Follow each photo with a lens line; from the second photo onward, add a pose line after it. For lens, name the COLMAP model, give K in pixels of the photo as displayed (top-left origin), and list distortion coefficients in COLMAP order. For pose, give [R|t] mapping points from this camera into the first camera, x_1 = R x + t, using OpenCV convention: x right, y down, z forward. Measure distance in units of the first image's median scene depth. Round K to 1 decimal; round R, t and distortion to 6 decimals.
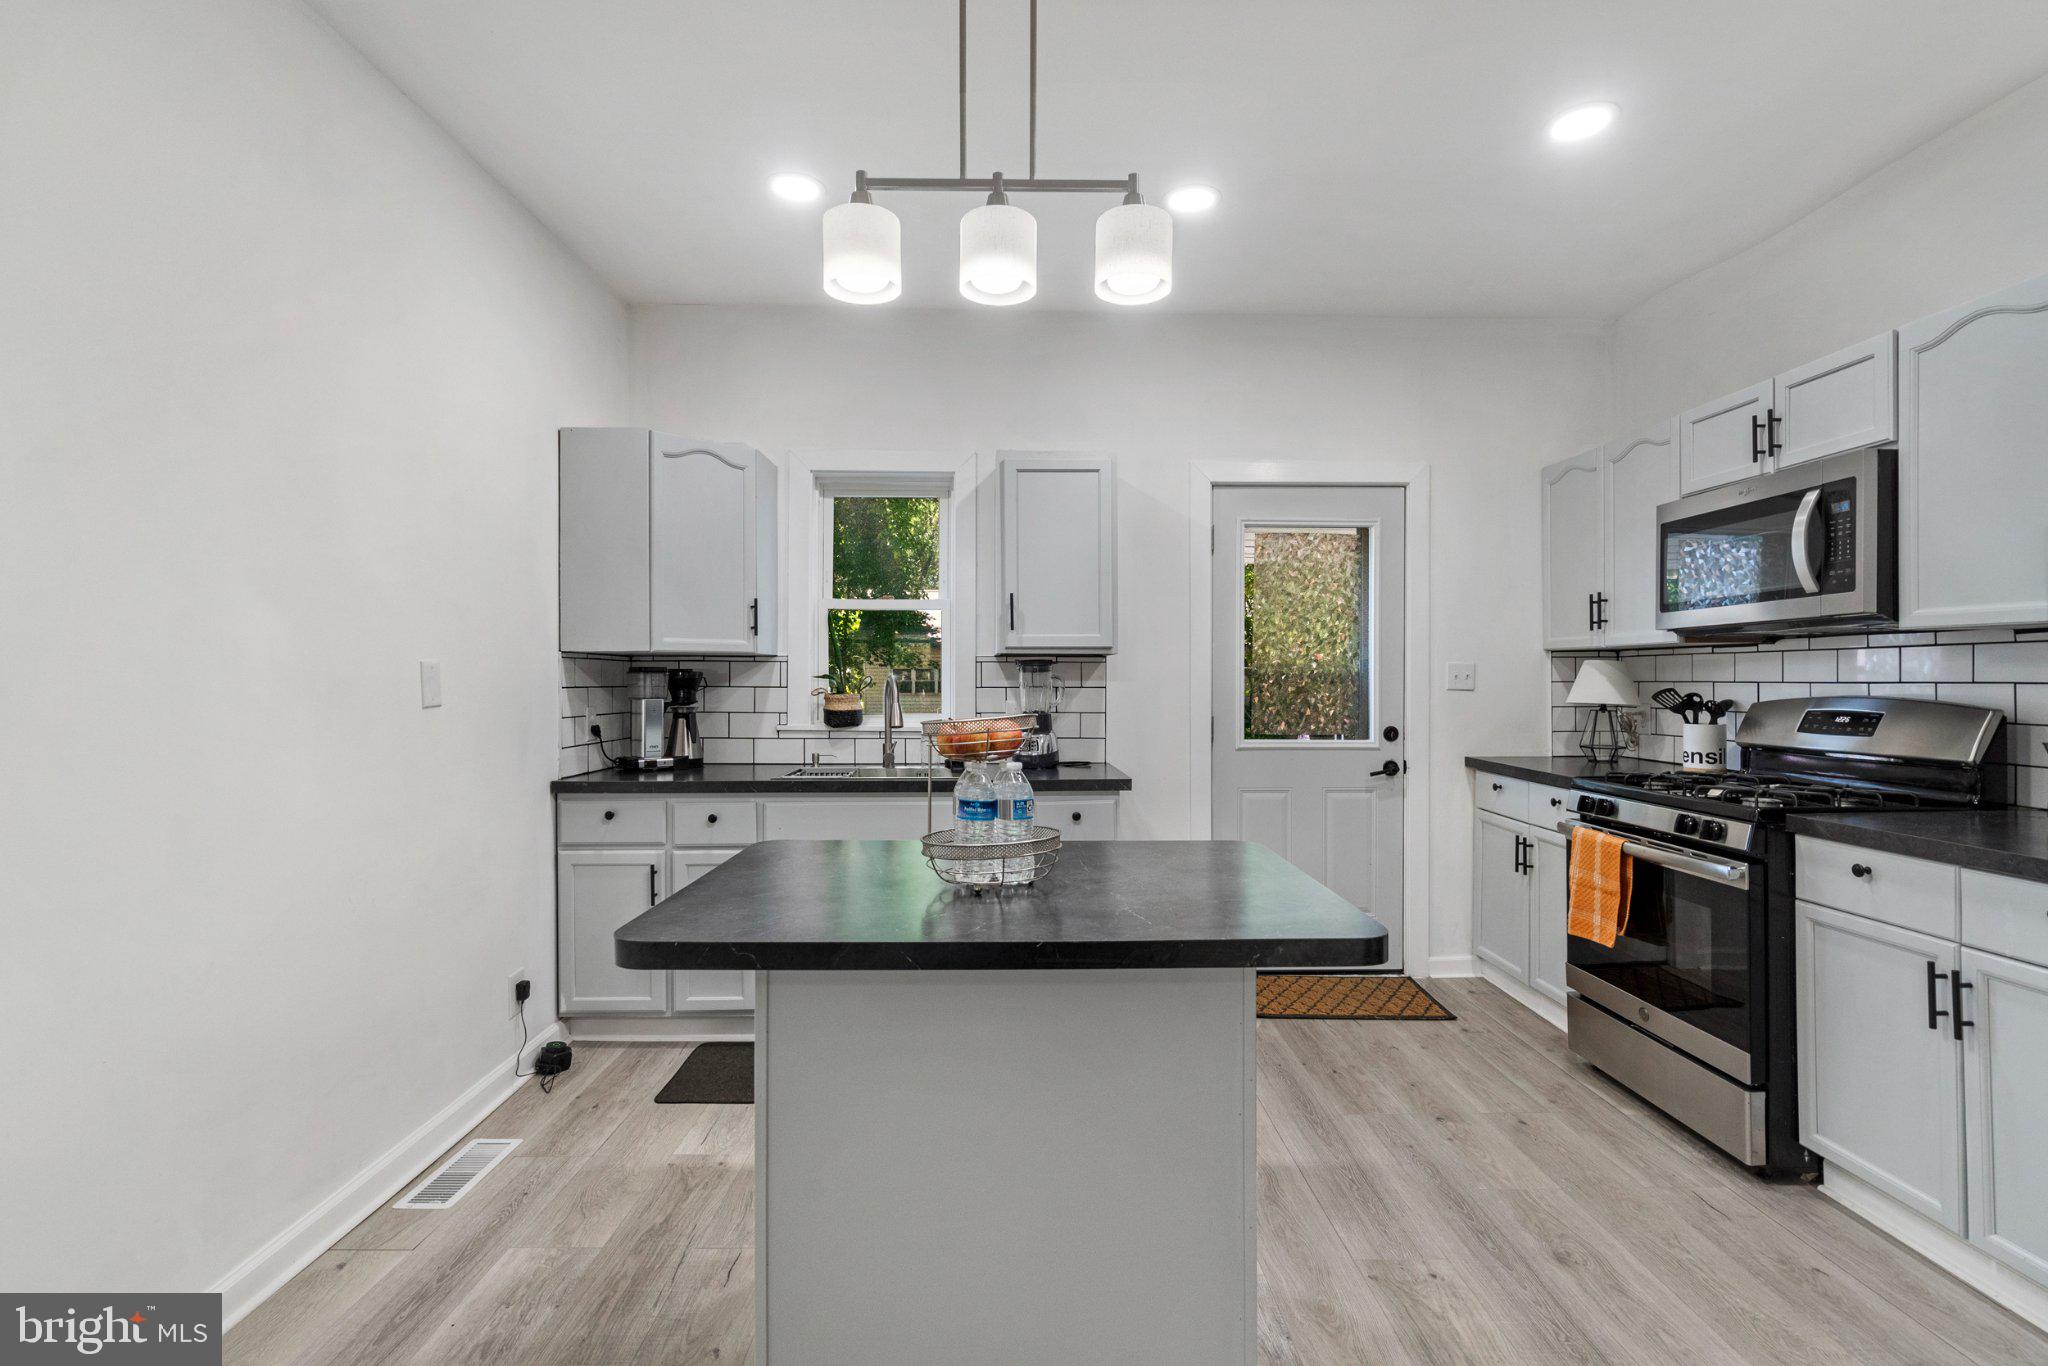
lens RADIAL K [[949.0, 0, 1024.6], [0, 949.0, 681.4], [0, 0, 1]] dist [-0.009120, 0.004245]
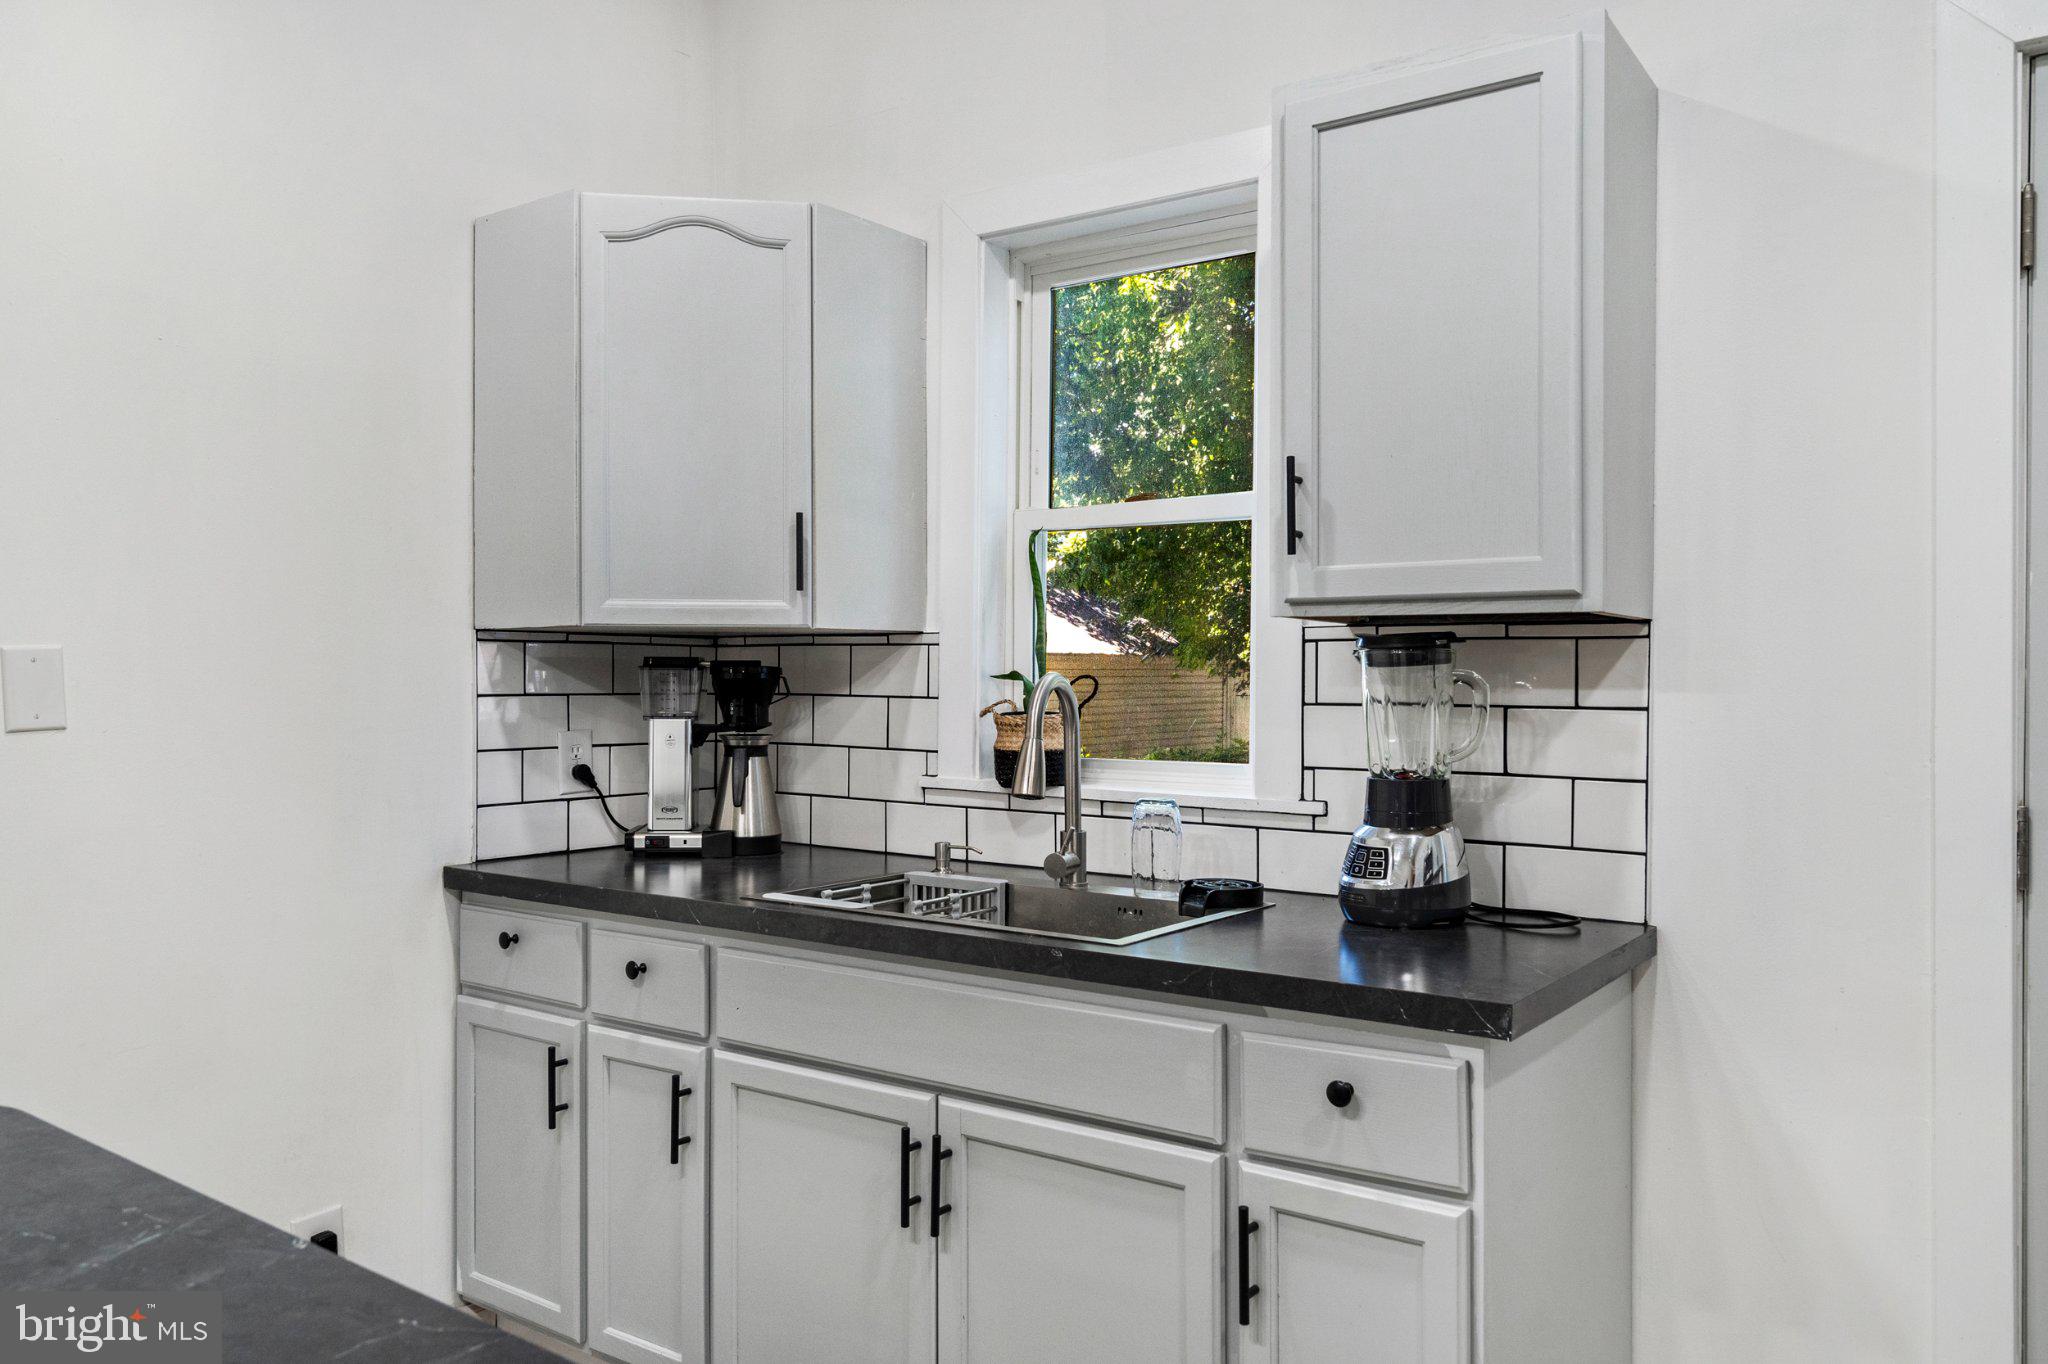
lens RADIAL K [[1498.6, 0, 1021.9], [0, 1498.6, 678.7], [0, 0, 1]] dist [0.002760, 0.002277]
pose [[0.793351, 0.004037, -0.608751, 0.286058], [-0.004495, 0.999990, 0.000772, -0.005221], [0.608748, 0.002124, 0.793361, 0.504401]]
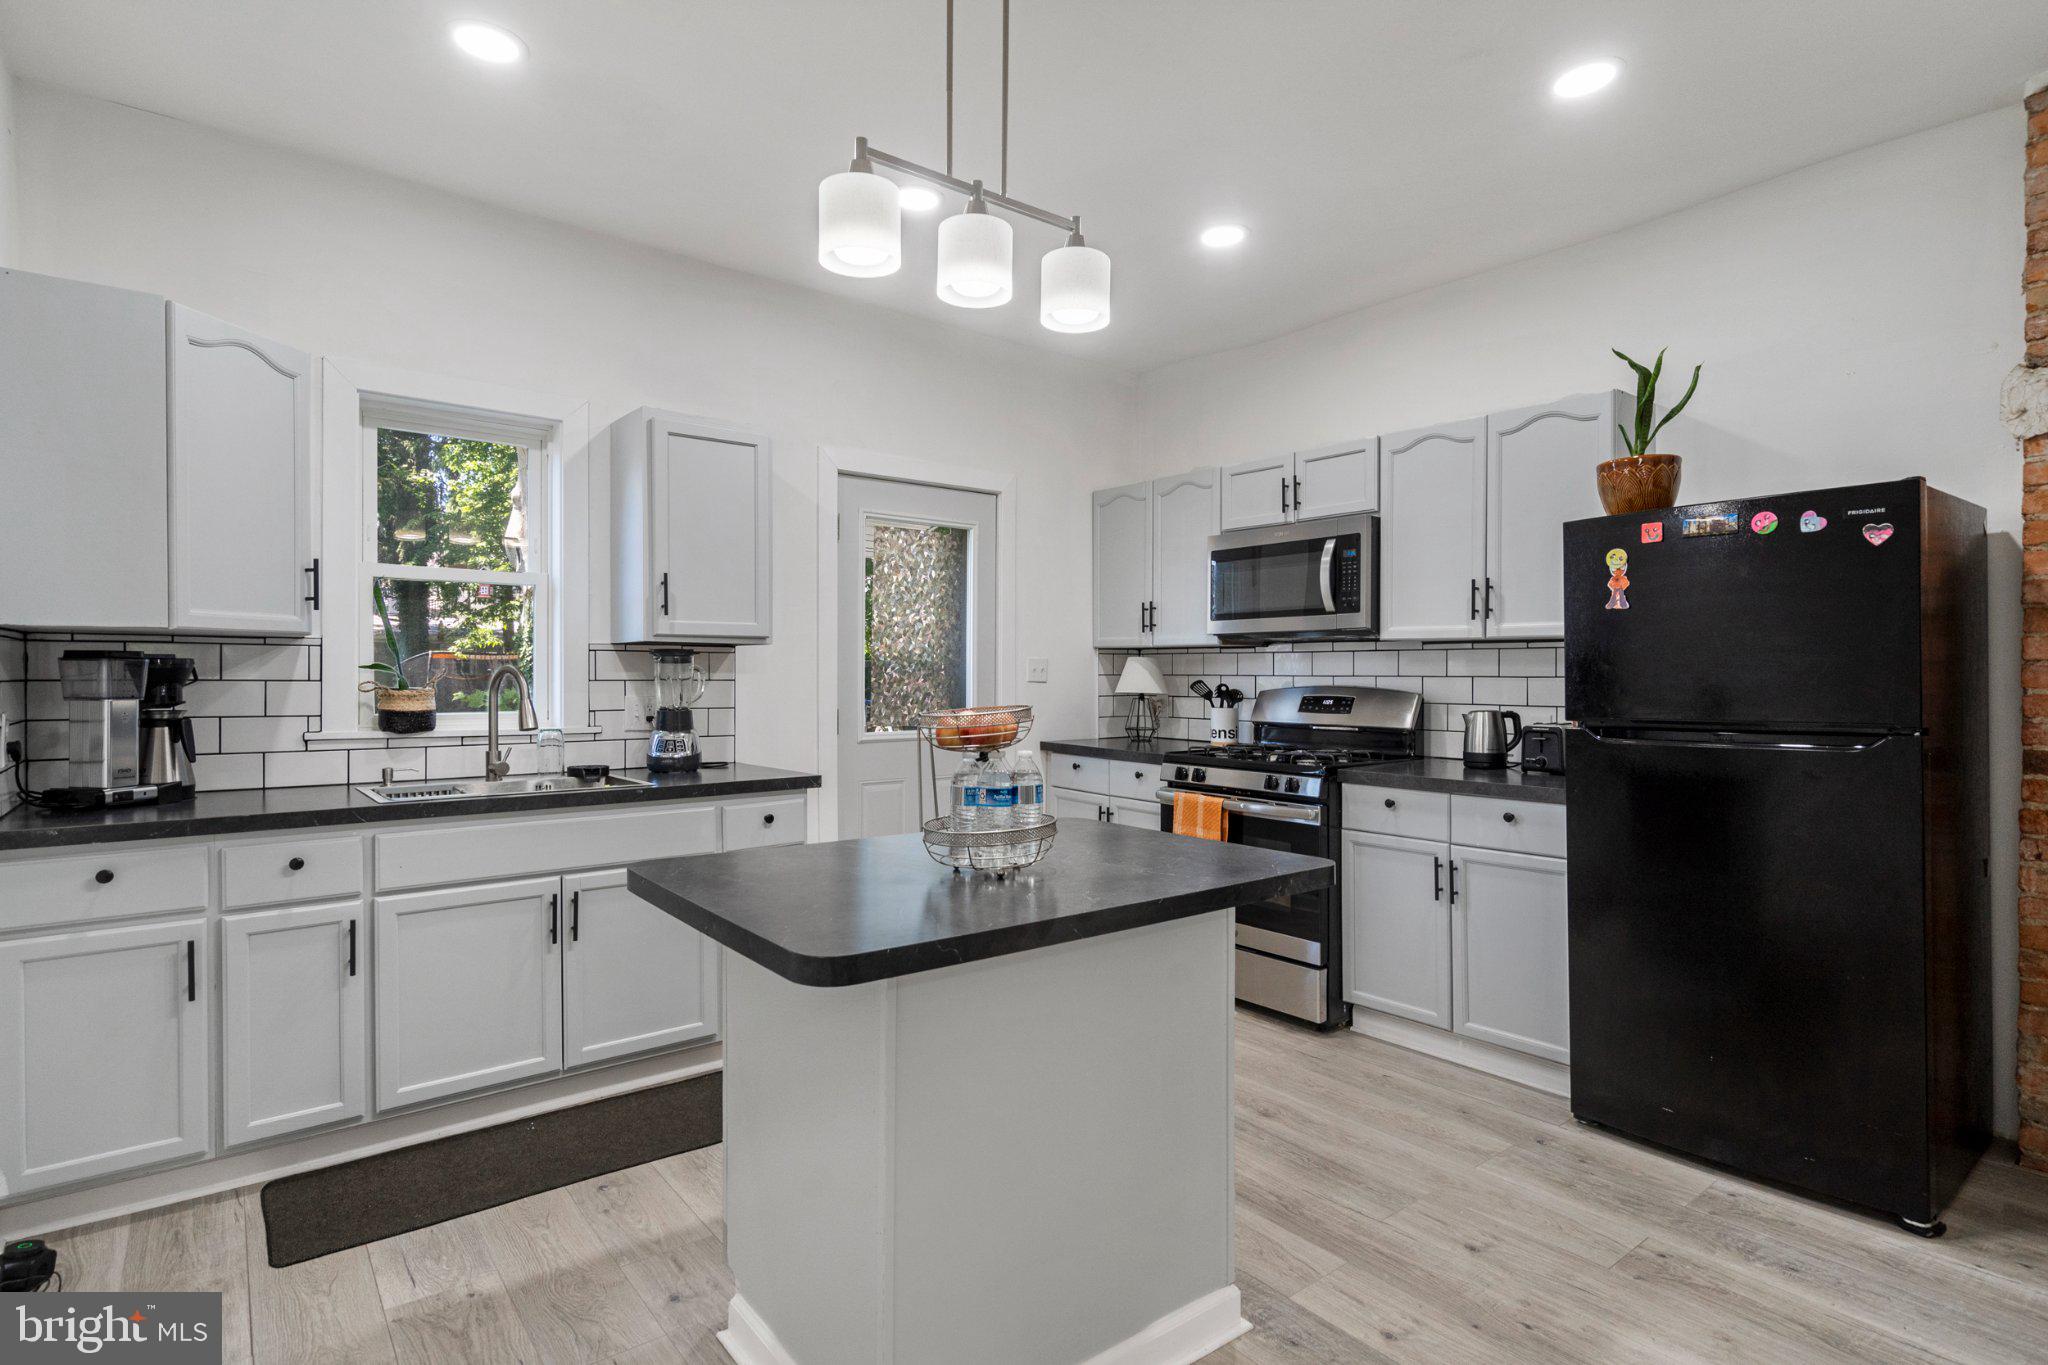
lens RADIAL K [[1041.4, 0, 1031.2], [0, 1041.4, 682.5], [0, 0, 1]] dist [0.006451, -0.000704]
pose [[0.792657, -0.003232, 0.609660, -0.362450], [-0.002558, 0.999960, 0.008627, -0.001174], [-0.609663, -0.008398, 0.792616, 0.033275]]
